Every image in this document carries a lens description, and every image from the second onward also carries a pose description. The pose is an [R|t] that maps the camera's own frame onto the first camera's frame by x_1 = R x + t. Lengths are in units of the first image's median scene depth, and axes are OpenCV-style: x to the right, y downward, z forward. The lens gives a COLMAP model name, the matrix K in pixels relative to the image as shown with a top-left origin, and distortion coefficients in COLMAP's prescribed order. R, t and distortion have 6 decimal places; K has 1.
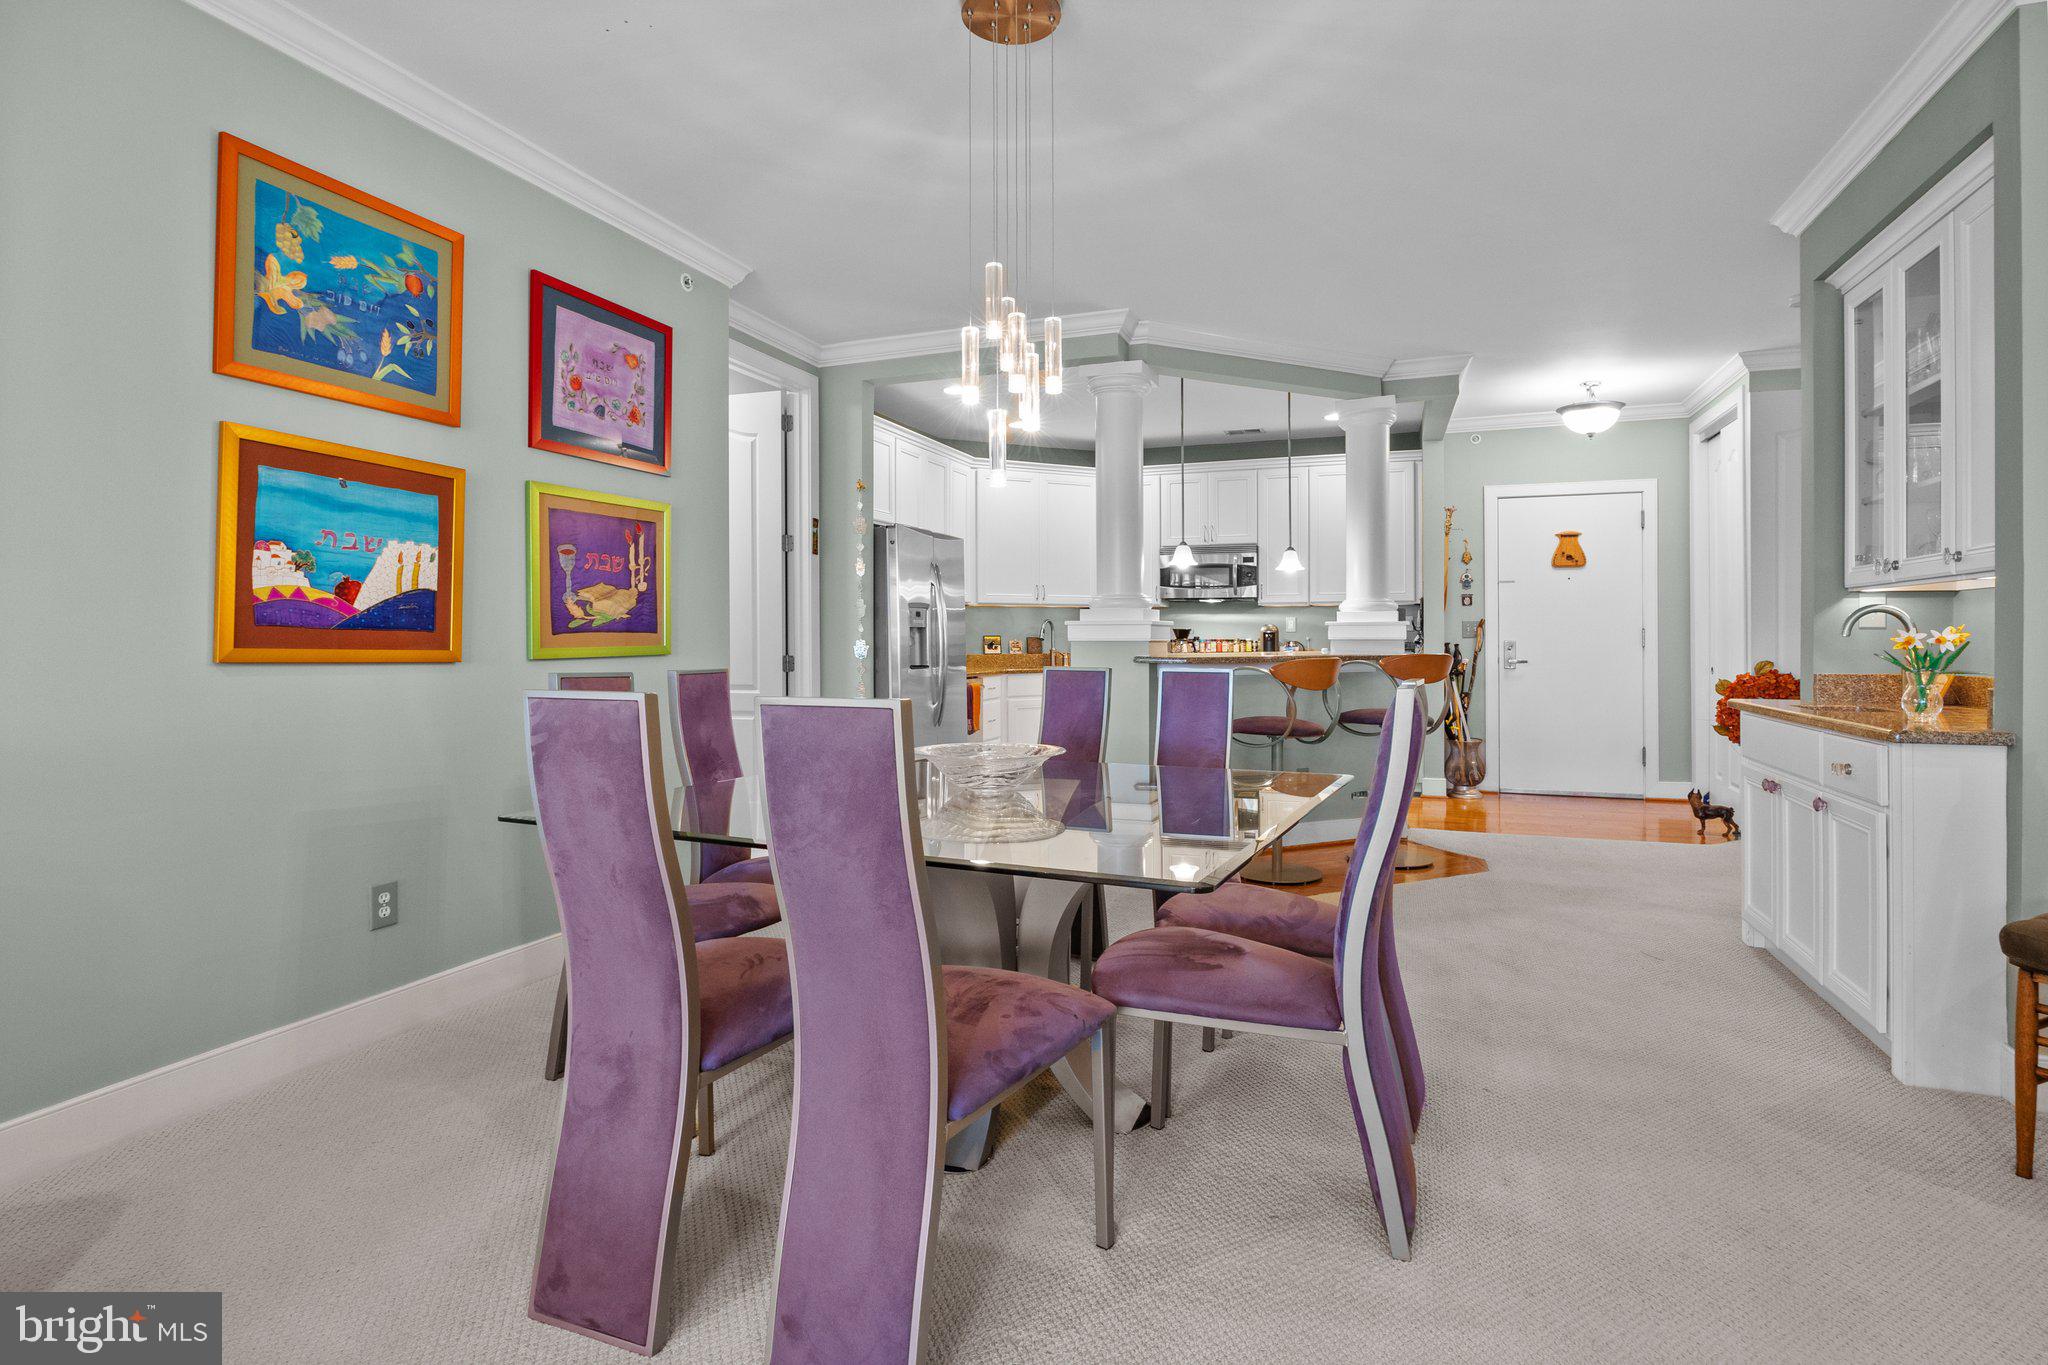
lens RADIAL K [[1022.2, 0, 1031.0], [0, 1022.2, 638.0], [0, 0, 1]] dist [-0.013303, 0.001354]
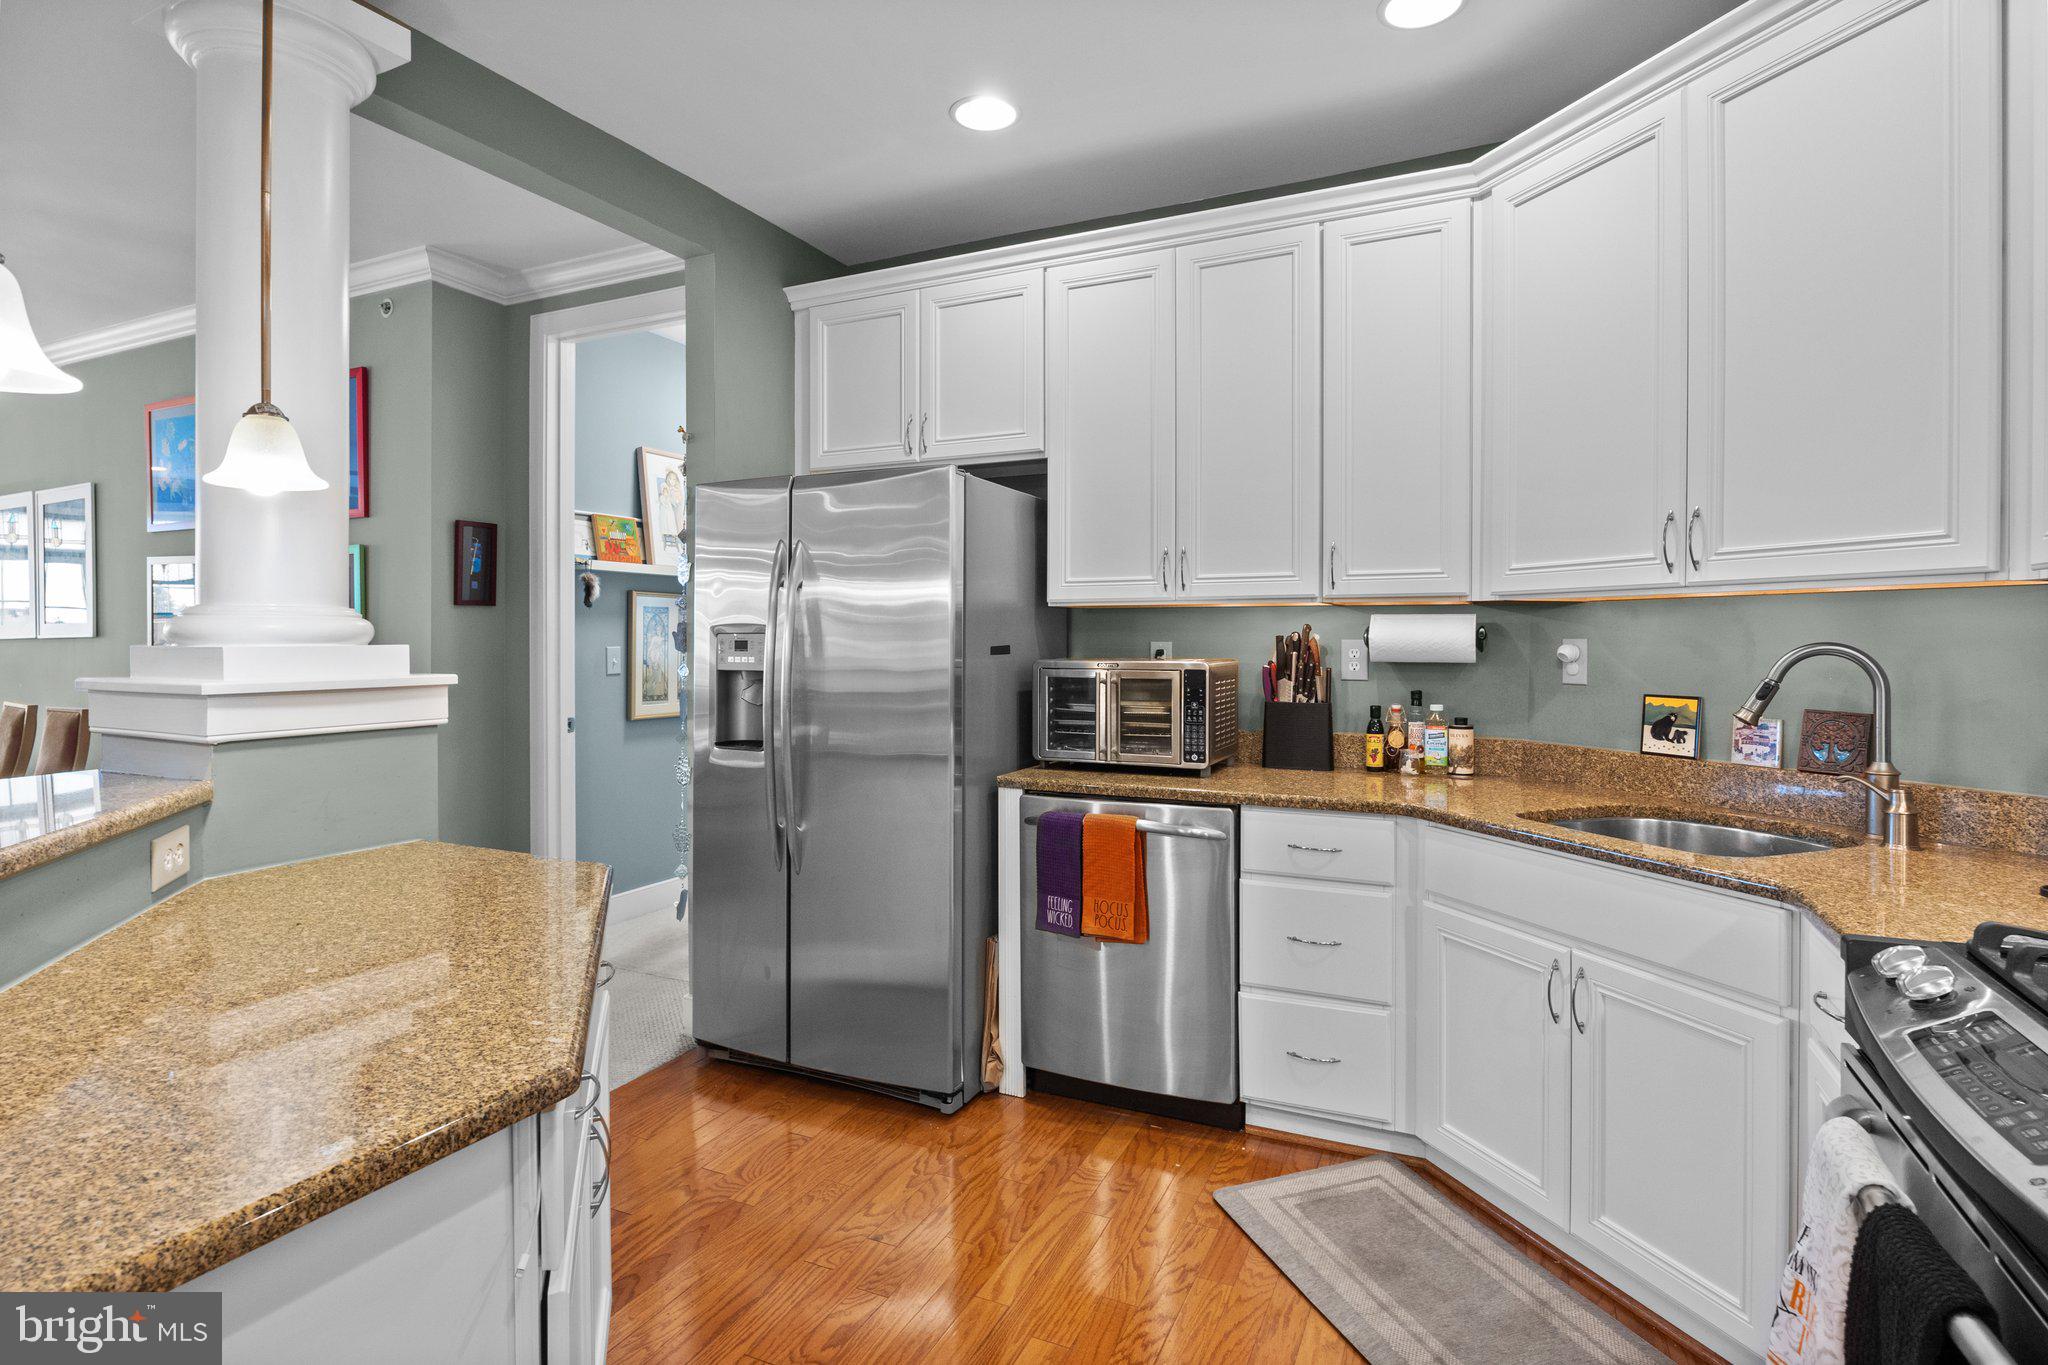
lens RADIAL K [[1022.2, 0, 978.2], [0, 1022.2, 649.7], [0, 0, 1]] dist [-0.013303, 0.001354]
pose [[-0.108292, 0.011927, -0.994048, 0.410866], [0.000643, 0.999929, 0.011927, -0.028375], [0.994119, 0.000653, -0.108292, 1.221632]]
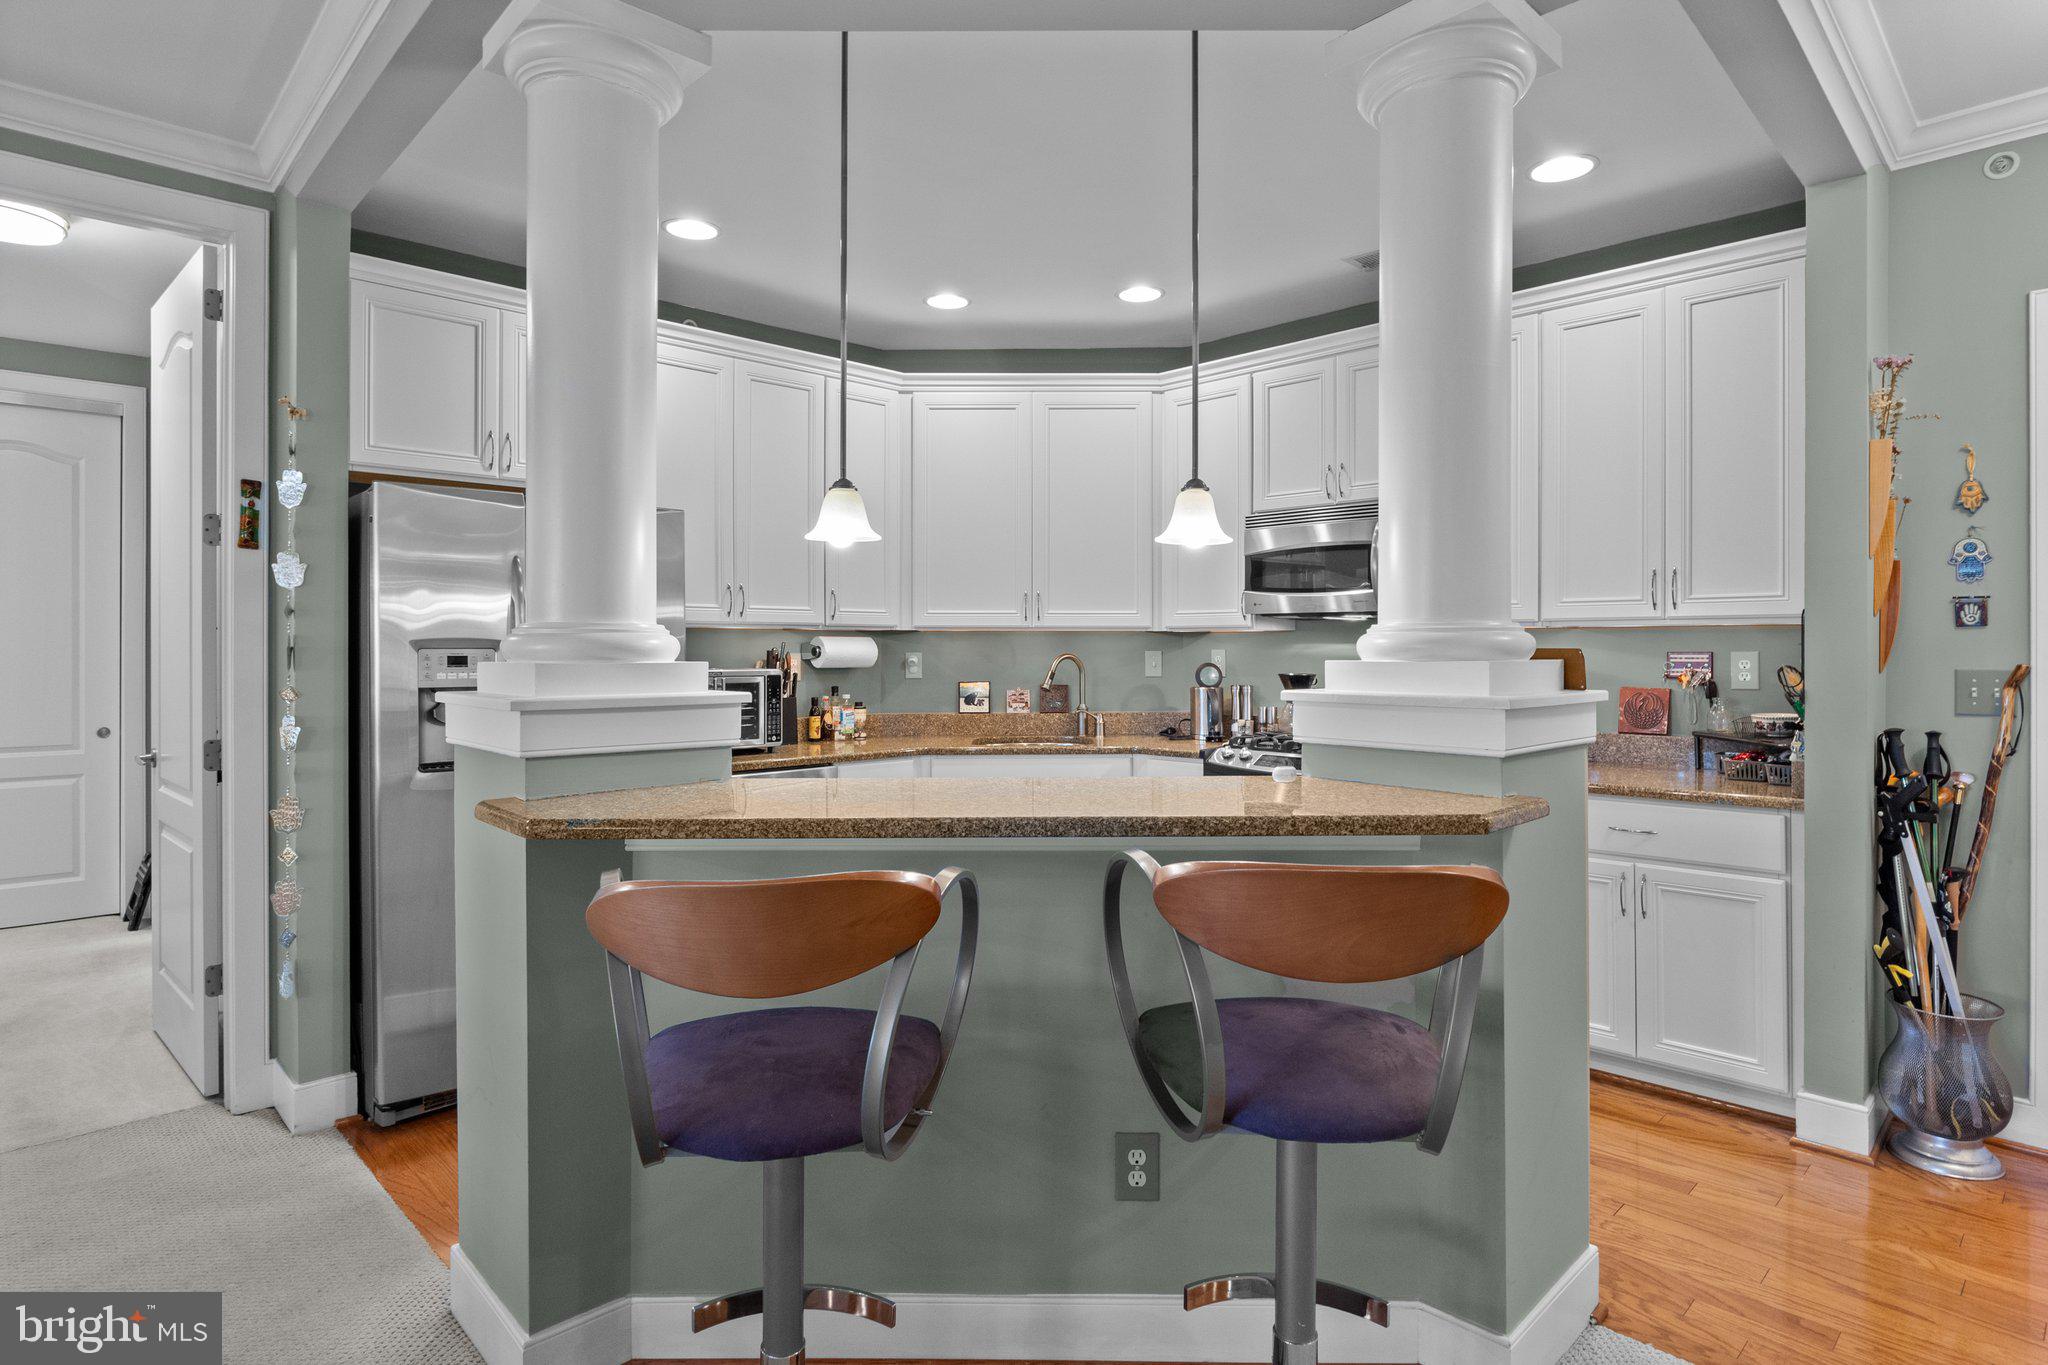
lens RADIAL K [[1059.1, 0, 1078.2], [0, 1059.1, 652.3], [0, 0, 1]] dist [-0.006357, -0.001385]
pose [[0.902617, 0.003078, -0.430434, 0.398819], [-0.001310, 0.999989, 0.004404, -0.031785], [0.430443, -0.003411, 0.902611, 0.690703]]
